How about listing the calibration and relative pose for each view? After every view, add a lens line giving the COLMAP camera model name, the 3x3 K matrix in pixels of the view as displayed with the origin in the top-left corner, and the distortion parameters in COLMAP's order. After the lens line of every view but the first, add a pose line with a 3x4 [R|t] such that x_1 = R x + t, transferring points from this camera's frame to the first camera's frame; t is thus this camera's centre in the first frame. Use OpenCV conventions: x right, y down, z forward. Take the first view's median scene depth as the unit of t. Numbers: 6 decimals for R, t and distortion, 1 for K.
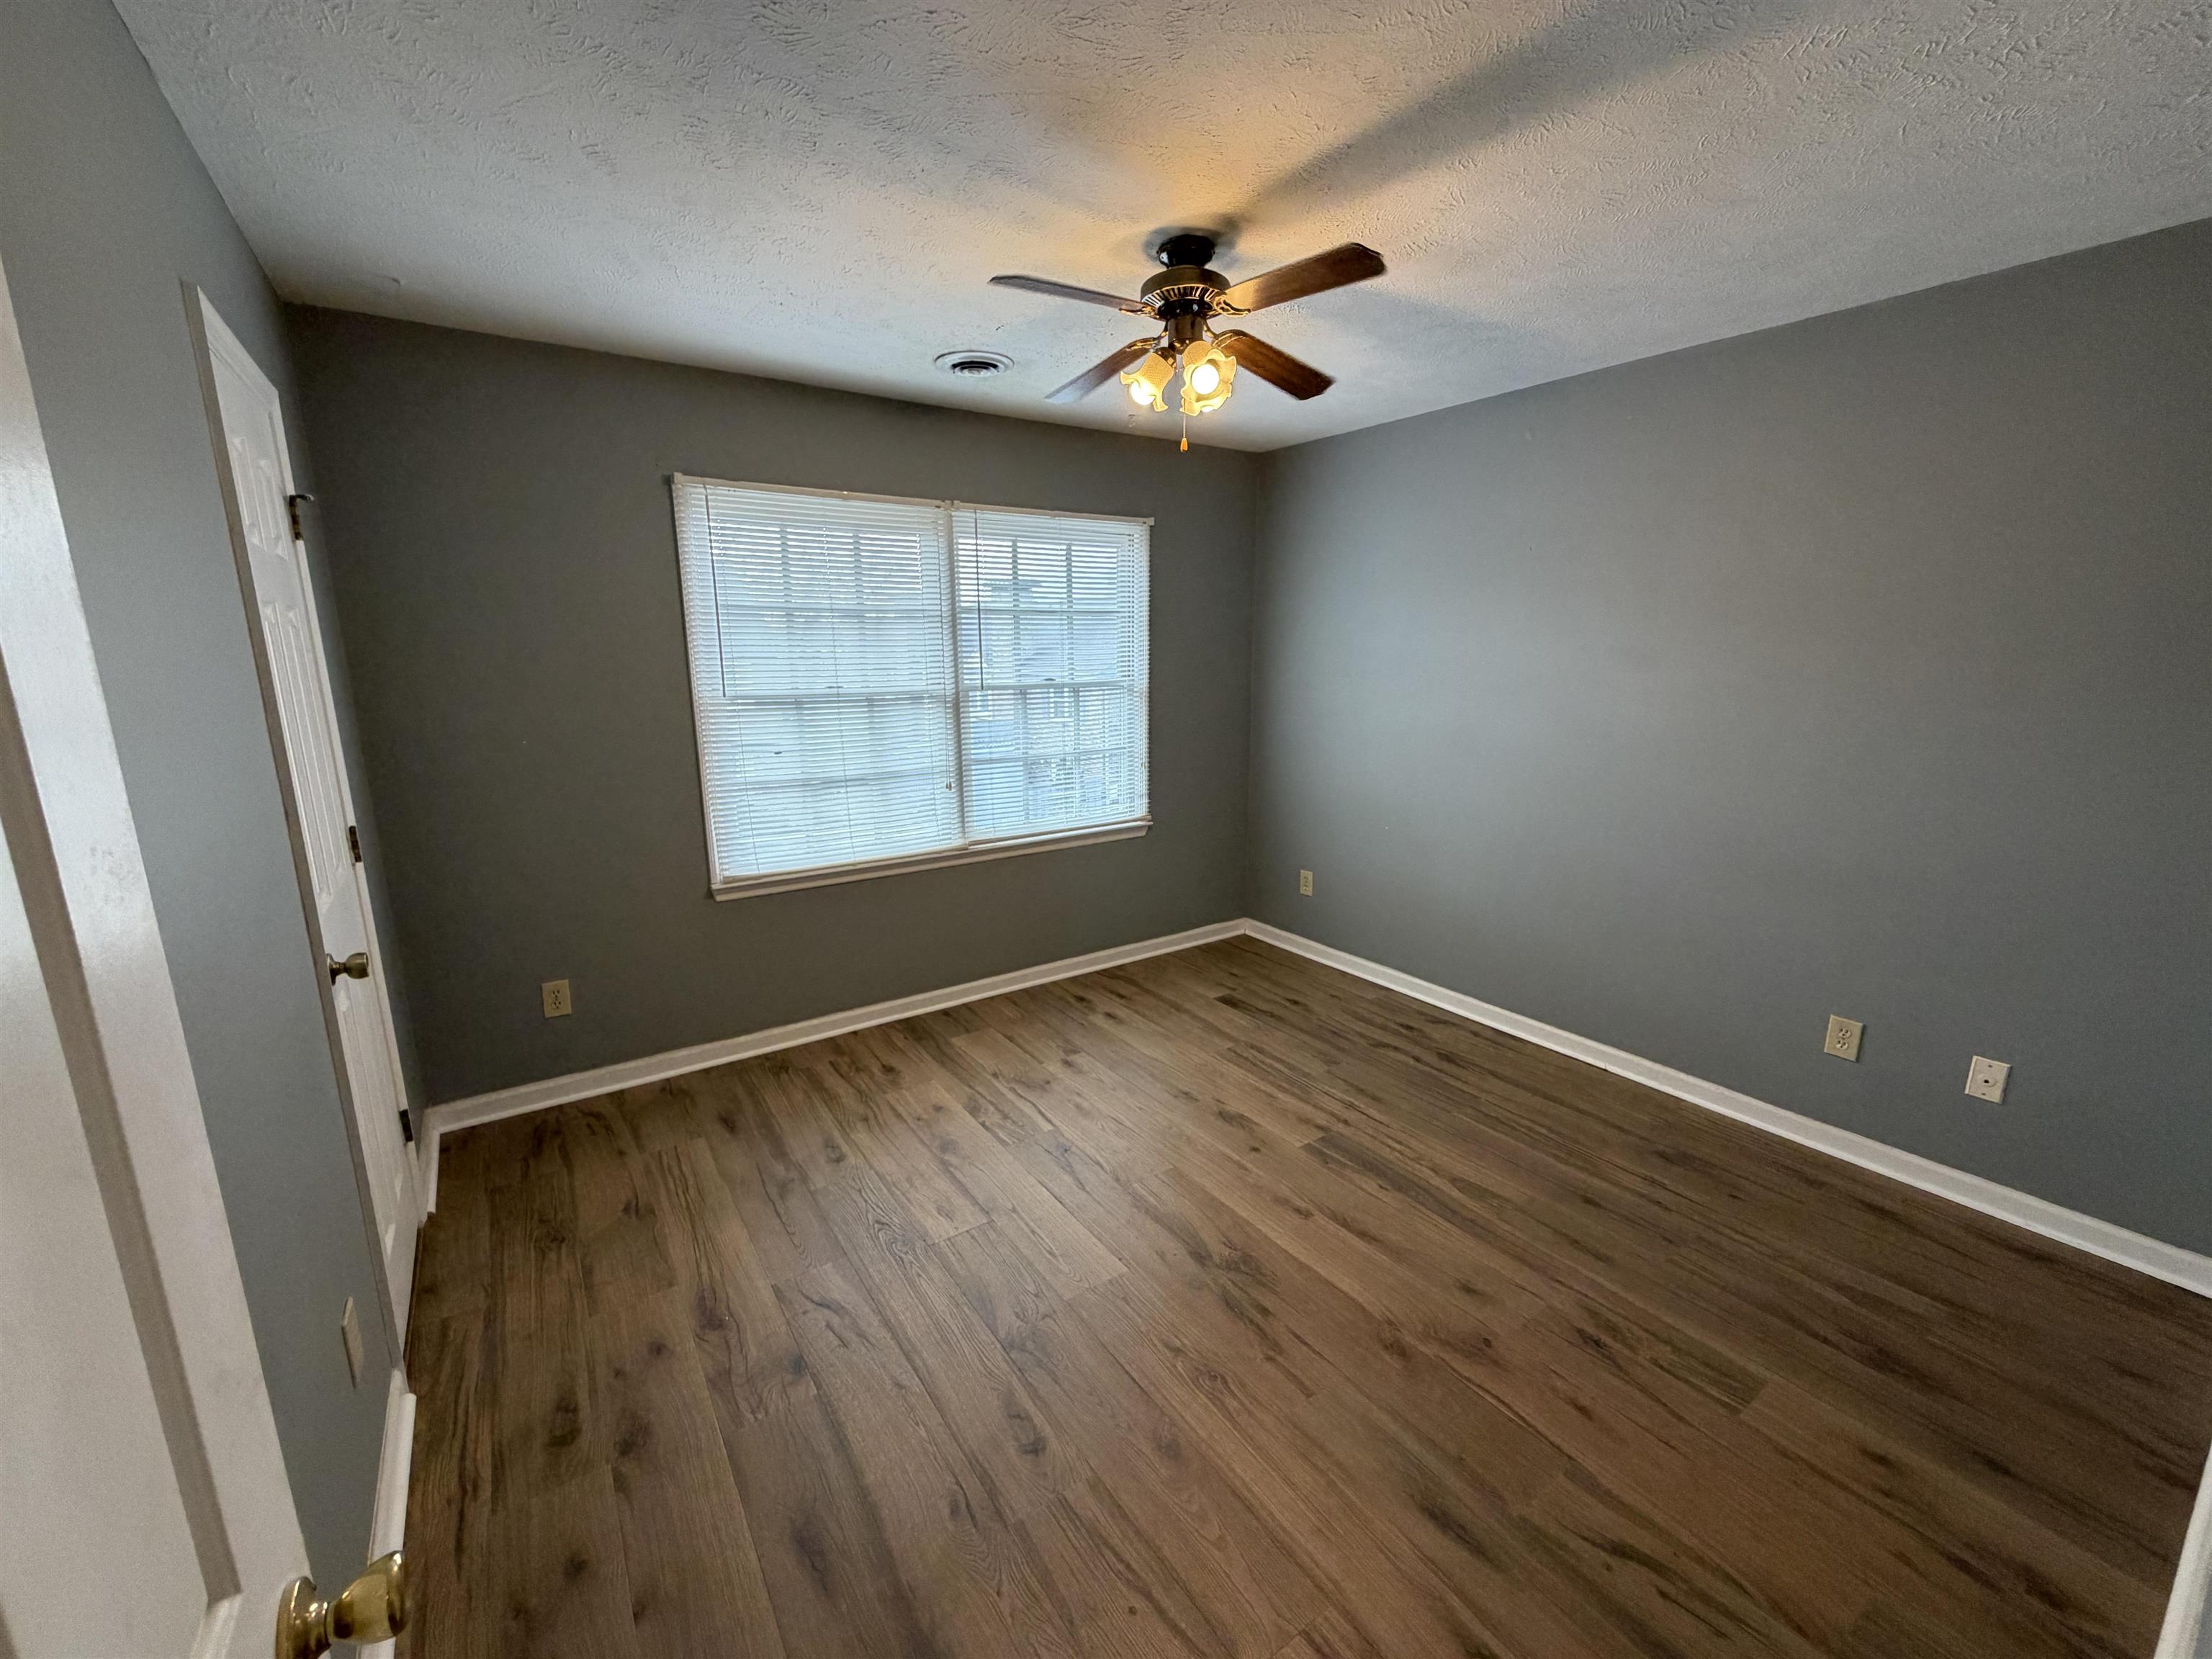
lens RADIAL K [[884.8, 0, 1106.0], [0, 884.8, 829.5], [0, 0, 1]] dist [0.000574, -0.000166]
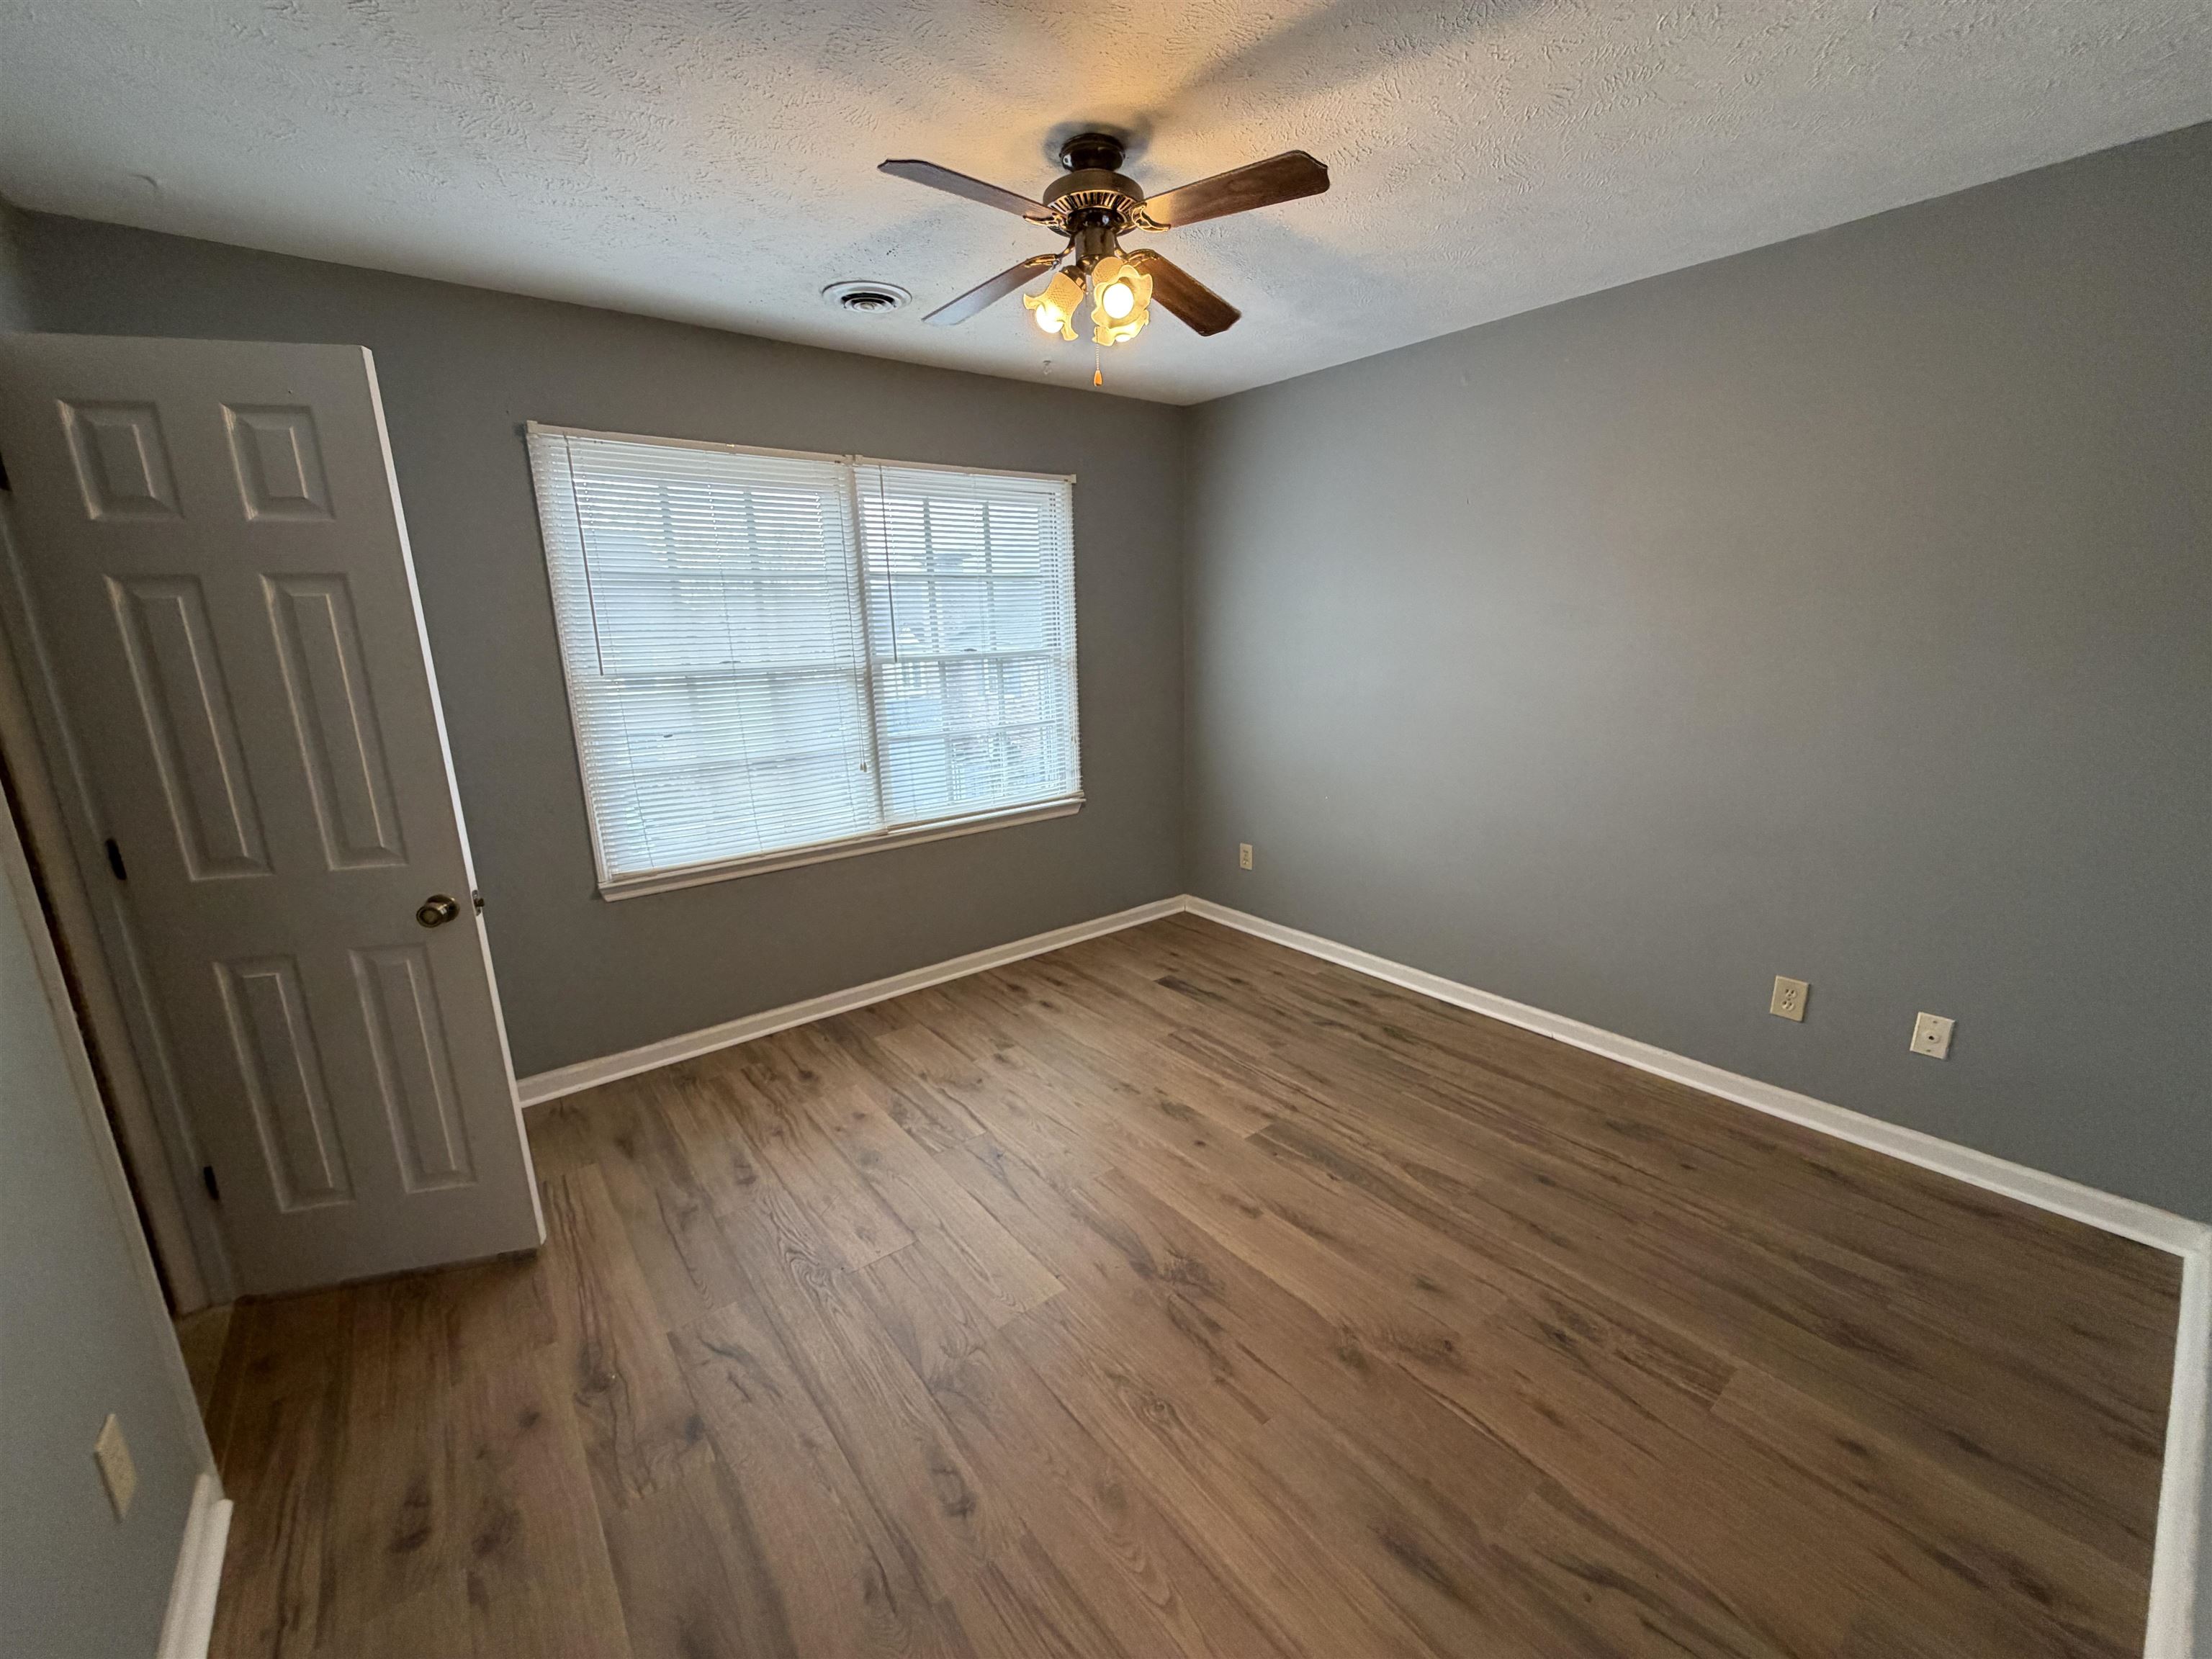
lens RADIAL K [[878.4, 0, 1106.0], [0, 878.4, 829.5], [0, 0, 1]] dist [0.000704, 0.000101]
pose [[0.997380, -0.032599, 0.064587, 0.023105], [0.030676, 0.999063, 0.030541, -0.006327], [-0.065522, -0.028480, 0.997445, 0.097754]]
